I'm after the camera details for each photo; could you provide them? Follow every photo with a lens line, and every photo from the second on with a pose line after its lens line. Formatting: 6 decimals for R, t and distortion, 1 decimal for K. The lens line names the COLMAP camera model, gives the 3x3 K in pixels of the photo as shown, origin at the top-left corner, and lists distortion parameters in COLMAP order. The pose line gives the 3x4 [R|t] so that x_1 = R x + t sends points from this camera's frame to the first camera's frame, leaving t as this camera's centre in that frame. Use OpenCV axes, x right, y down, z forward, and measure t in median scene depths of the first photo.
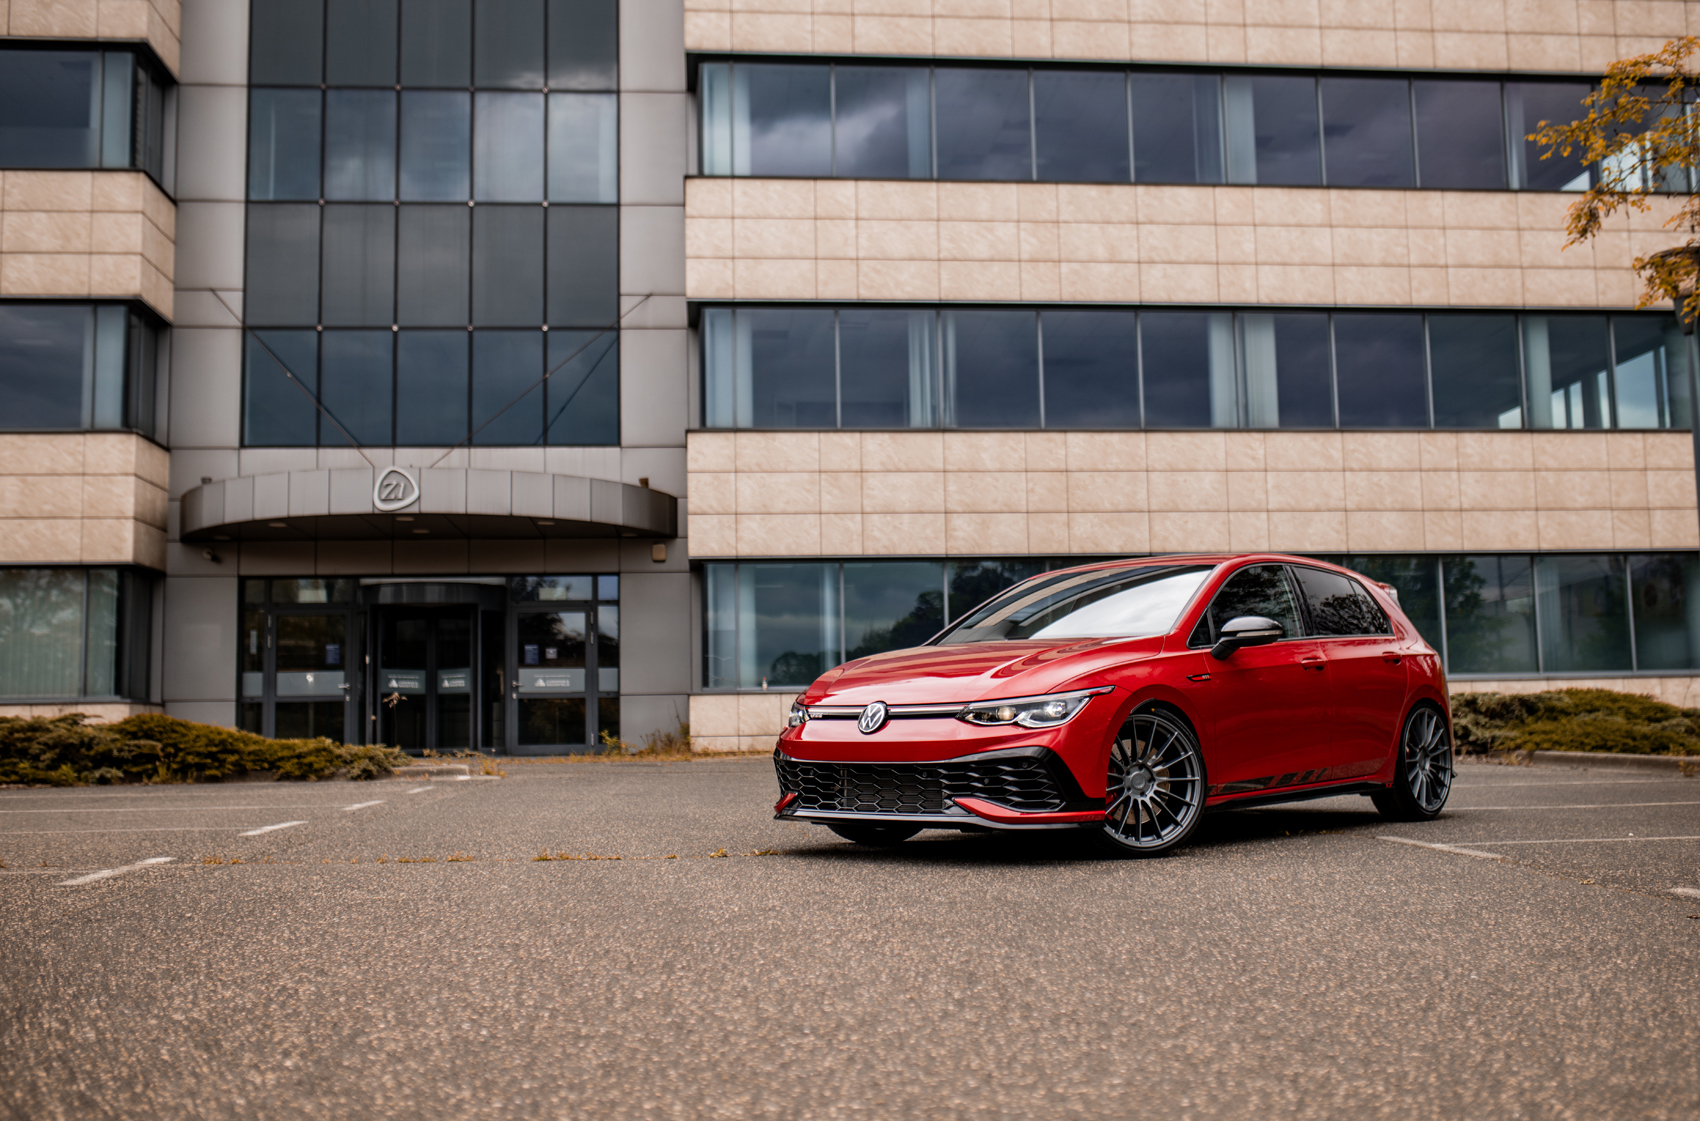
lens RADIAL K [[1705.2, 0, 887.5], [0, 1705.2, 580.5], [0, 0, 1]] dist [-0.068893, 0.108002]
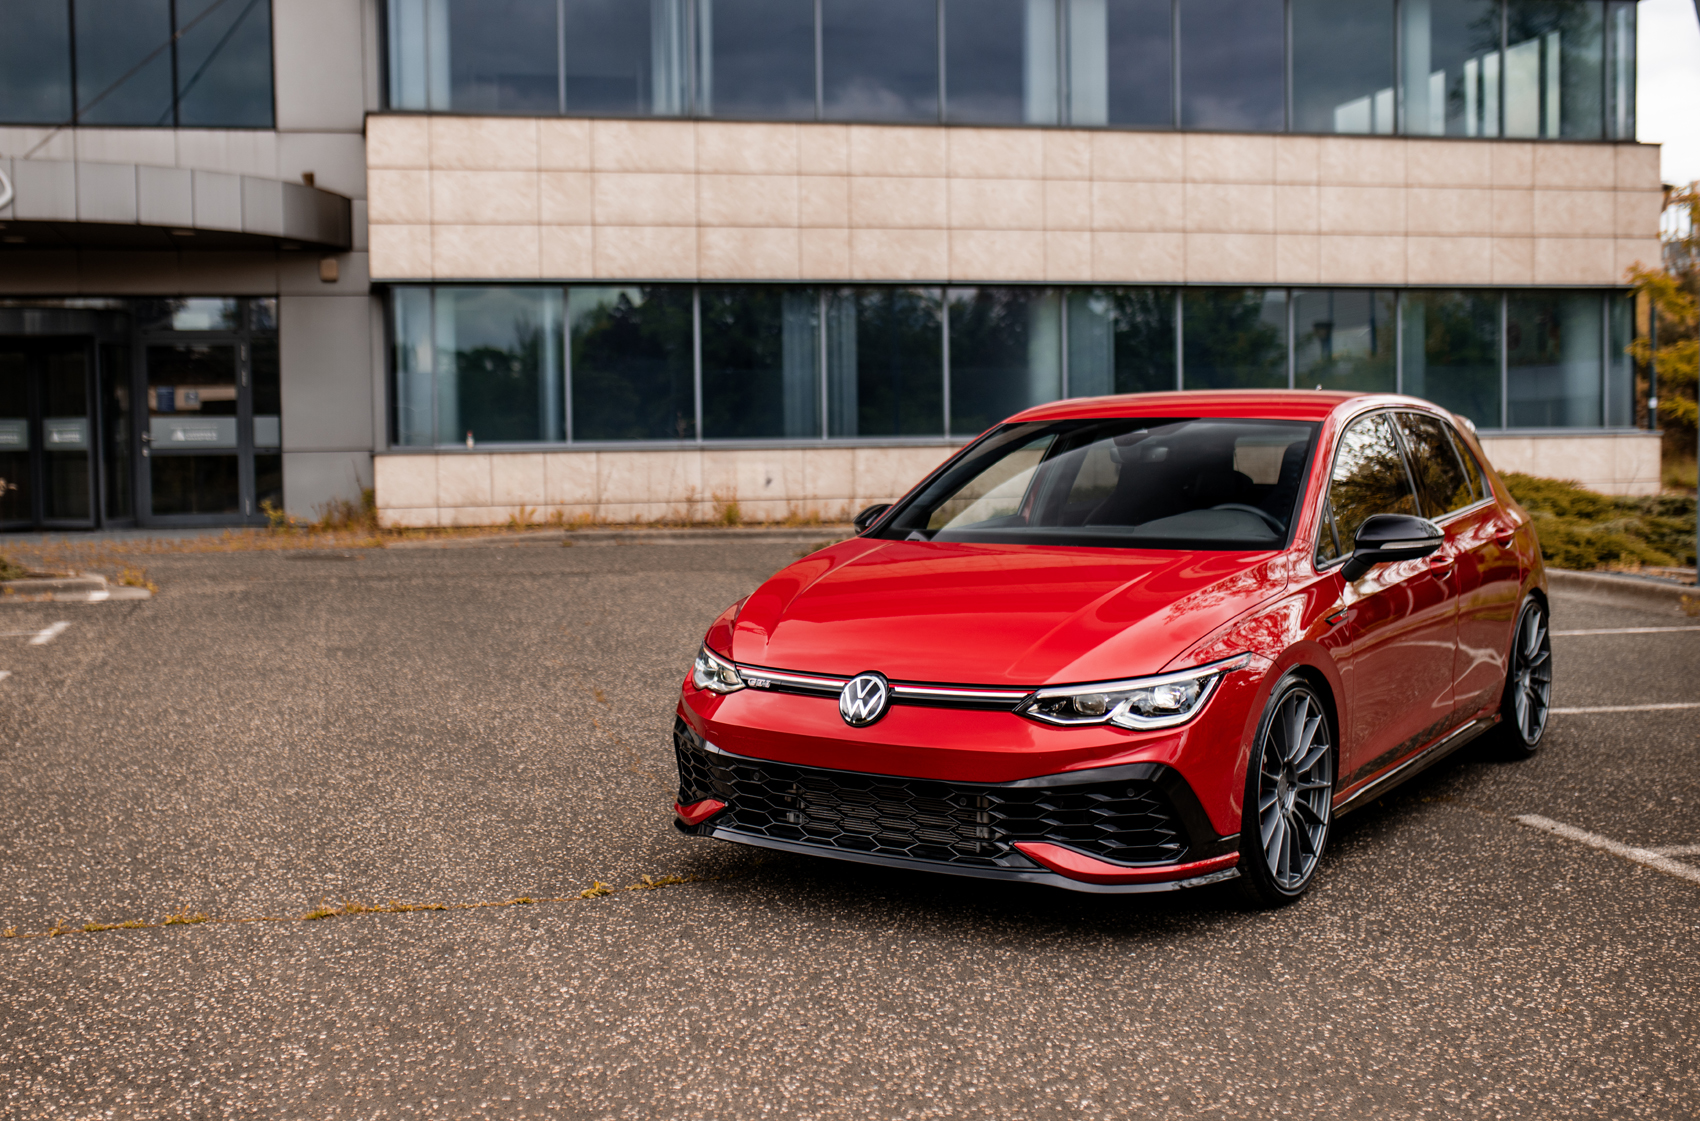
lens RADIAL K [[1932.9, 0, 765.9], [0, 1932.9, 568.9], [0, 0, 1]] dist [-0.054240, 0.056693]
pose [[0.993473, -0.001445, 0.114055, -0.036776], [-0.016518, 0.987556, 0.156398, -0.022766], [-0.112862, -0.157262, 0.981087, 0.089463]]
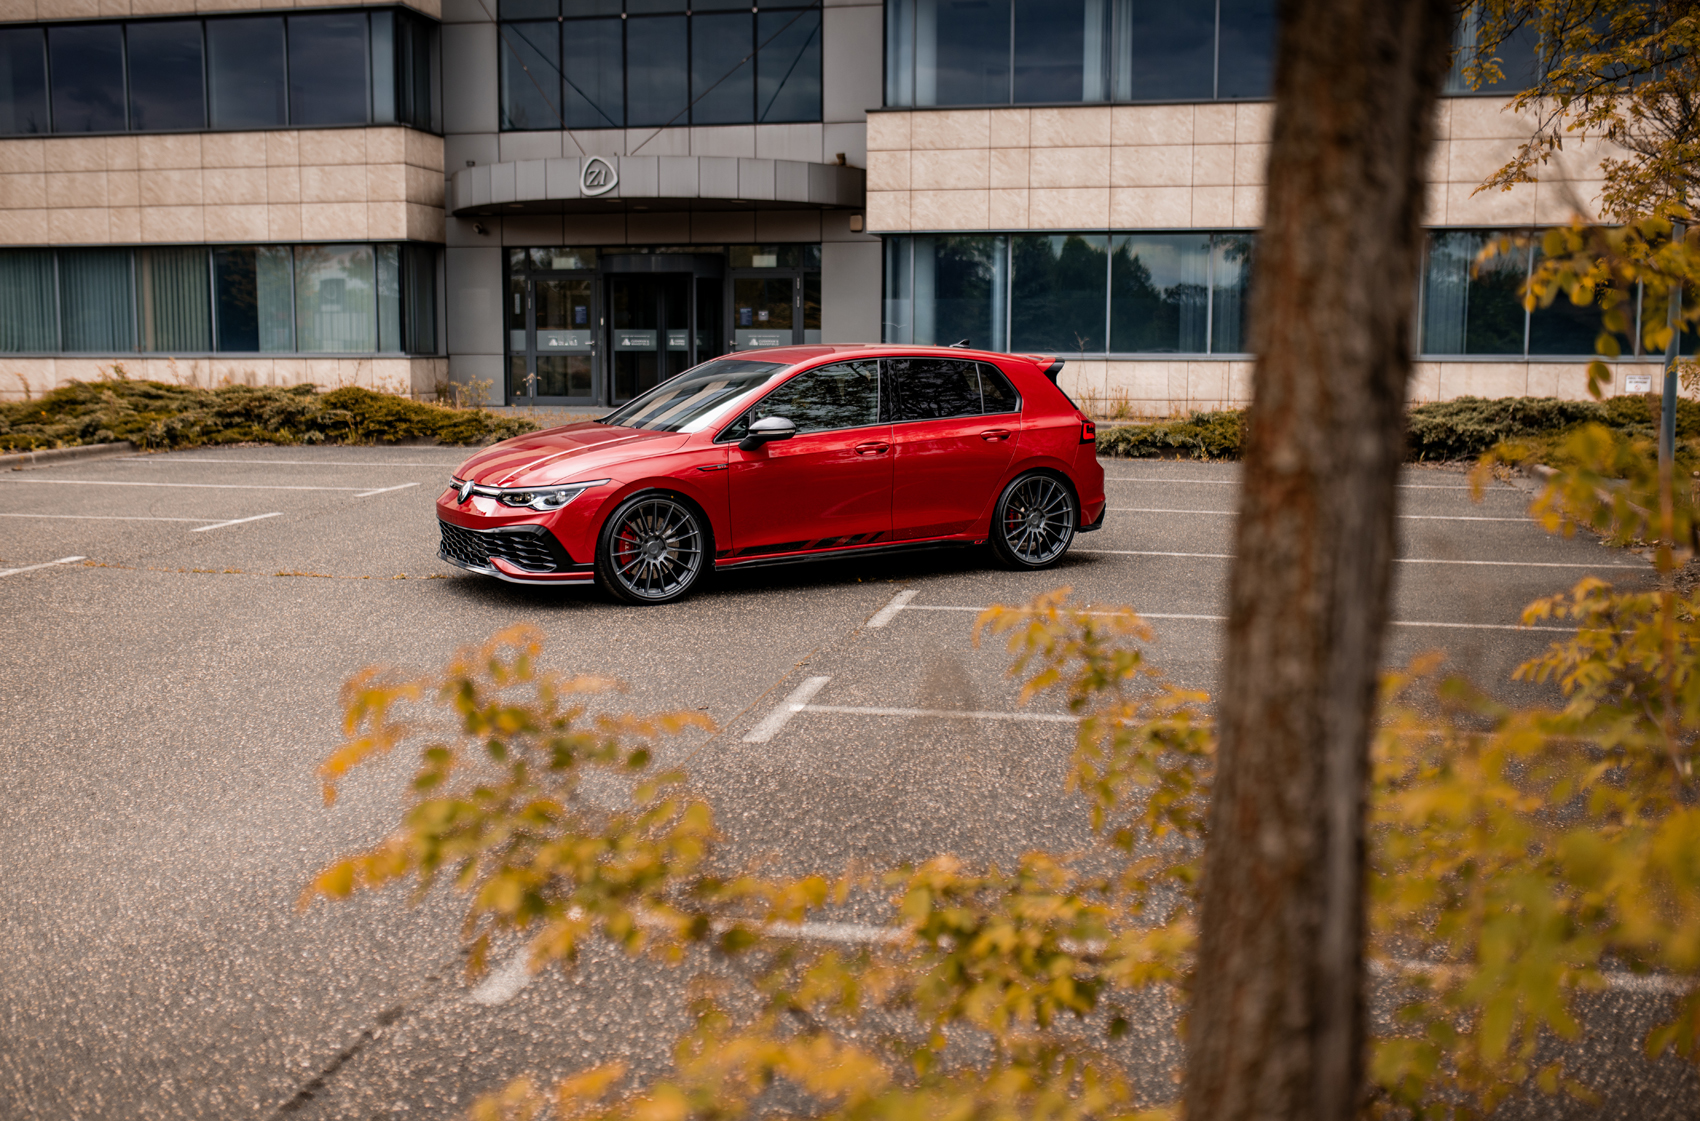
lens RADIAL K [[1711.0, 0, 831.6], [0, 1711.0, 564.0], [0, 0, 1]] dist [-0.051153, 0.036671]
pose [[0.949923, 0.060646, -0.306543, 0.201853], [0.009507, 0.974923, 0.222340, -0.048082], [0.312340, -0.214120, 0.925525, -0.056028]]
